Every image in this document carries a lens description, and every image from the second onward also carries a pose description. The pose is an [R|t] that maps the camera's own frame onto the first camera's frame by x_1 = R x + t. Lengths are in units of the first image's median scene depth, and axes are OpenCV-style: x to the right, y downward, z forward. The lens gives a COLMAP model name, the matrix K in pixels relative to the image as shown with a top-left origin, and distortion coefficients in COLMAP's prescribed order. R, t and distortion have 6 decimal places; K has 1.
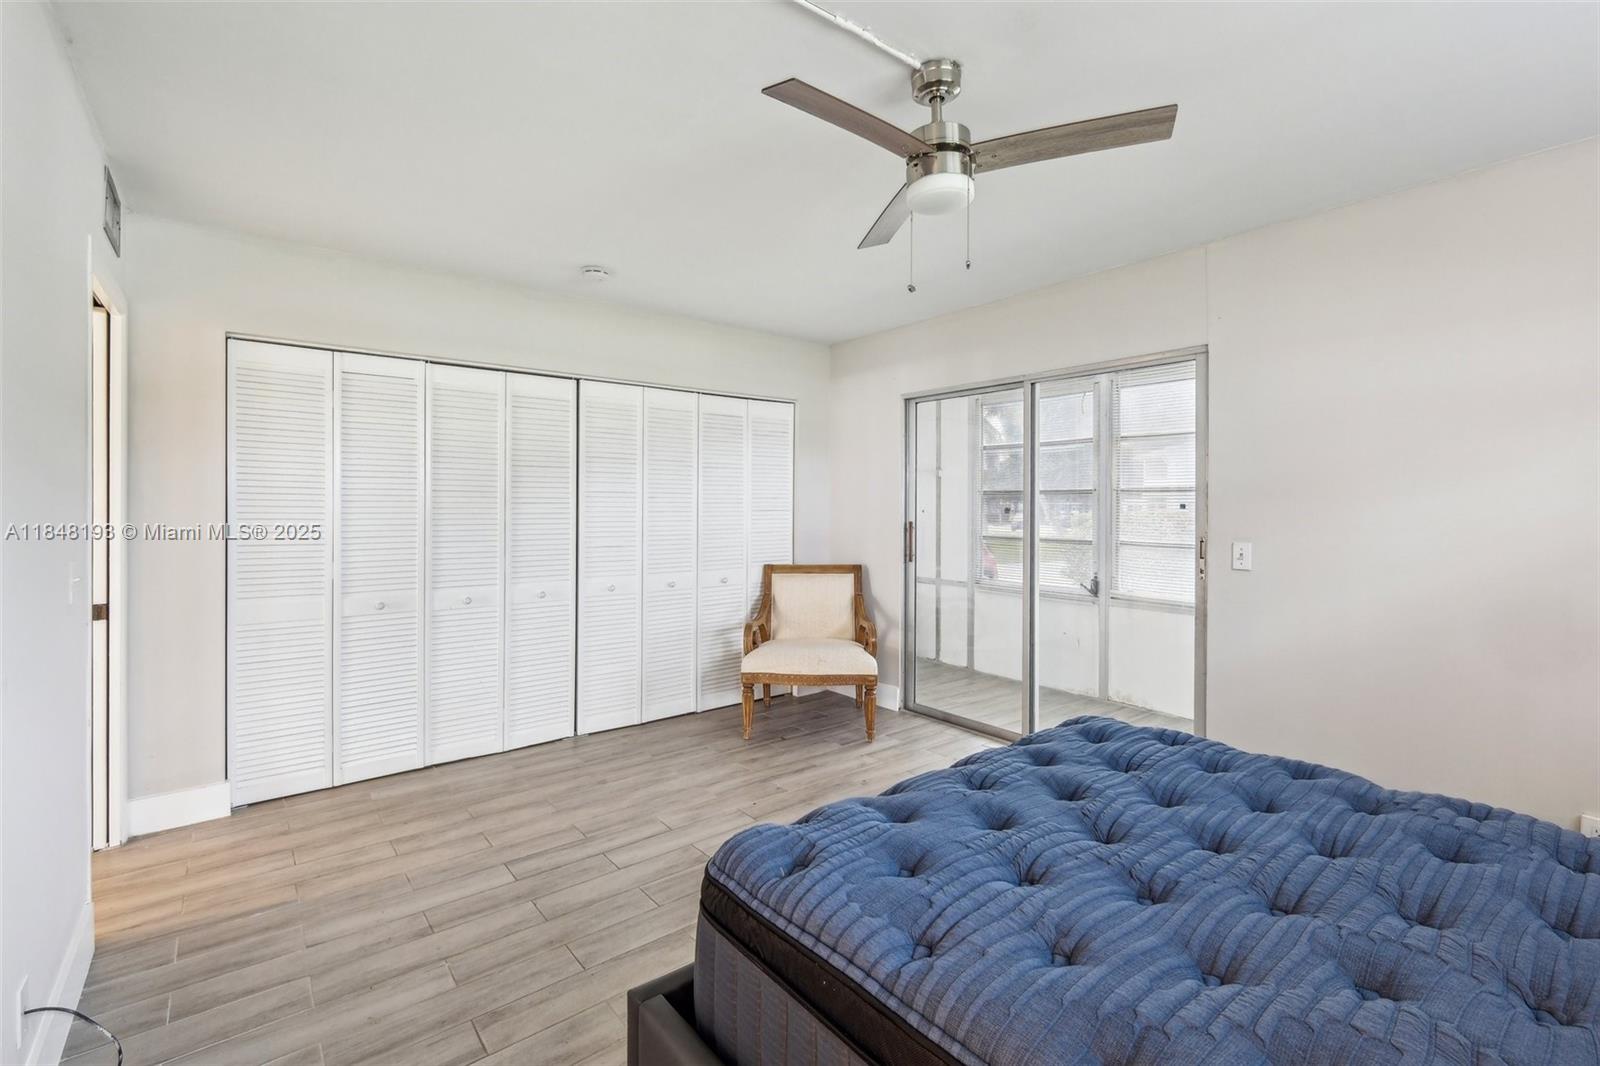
lens RADIAL K [[708.1, 0, 807.2], [0, 708.1, 512.0], [0, 0, 1]] dist [-0.000958, 0.000059]
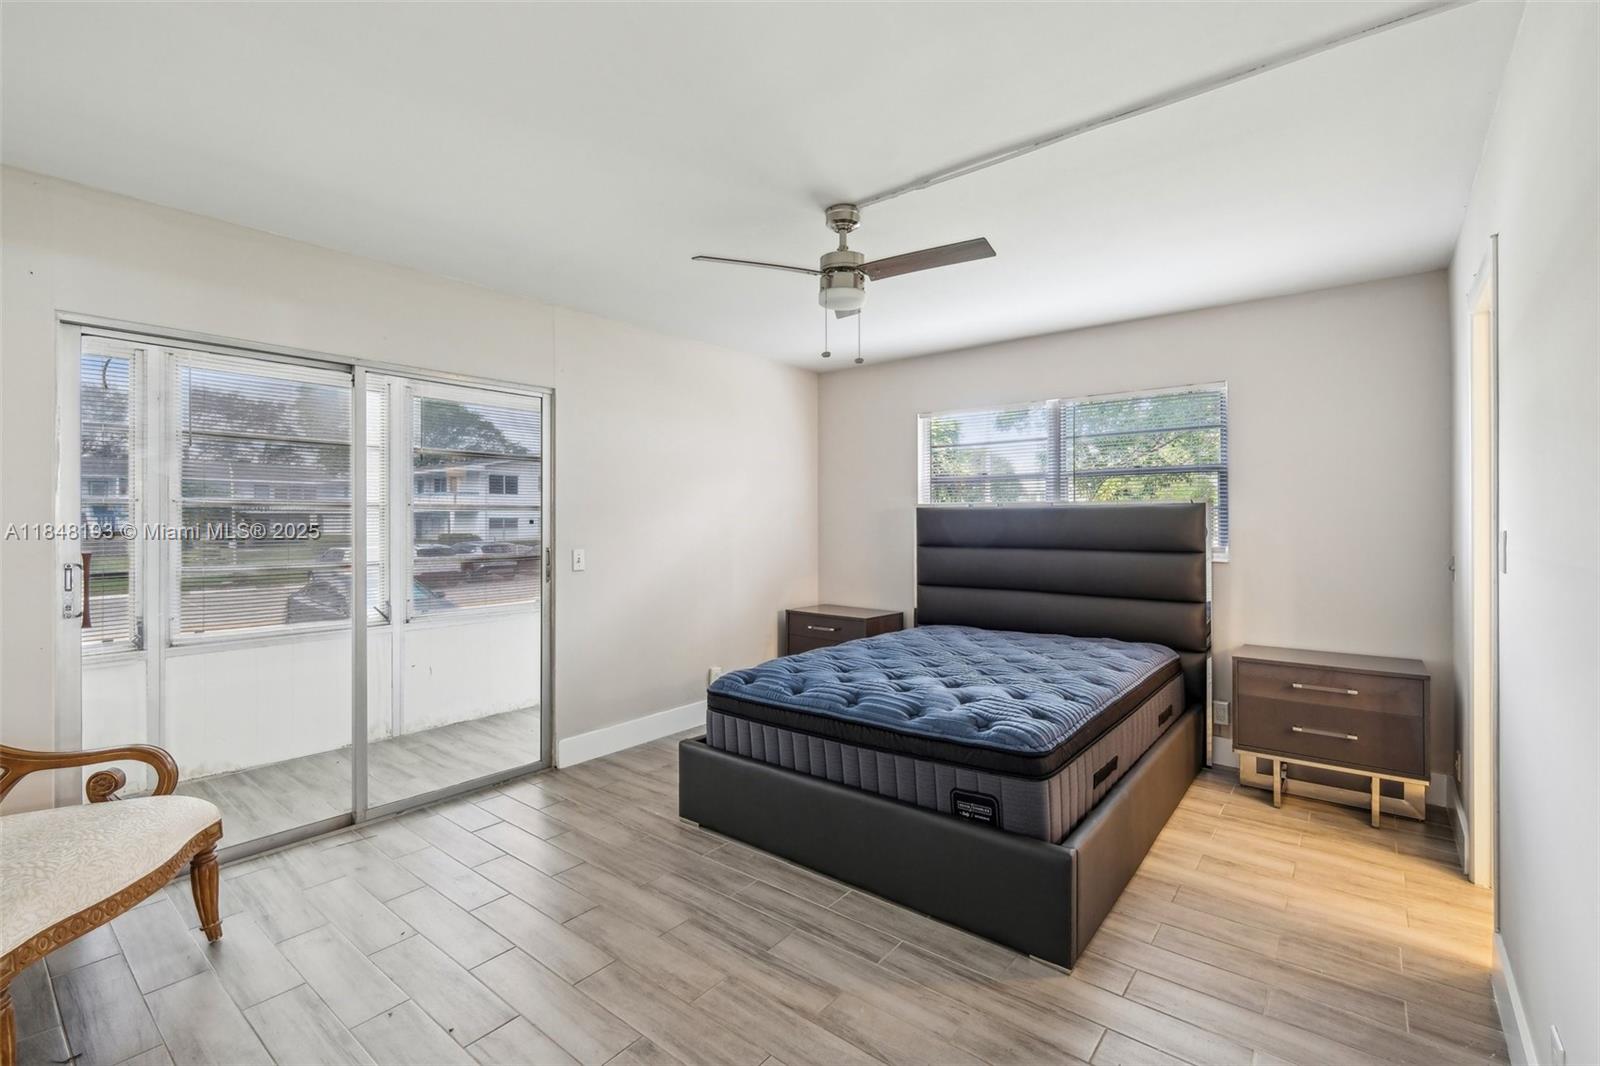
lens RADIAL K [[708.1, 0, 807.2], [0, 708.1, 512.0], [0, 0, 1]] dist [-0.000958, 0.000059]
pose [[-0.214286, 0.012616, 0.976690, -0.744722], [0.011880, 0.999876, -0.010309, -0.007243], [-0.976699, 0.009394, -0.214409, 0.872713]]
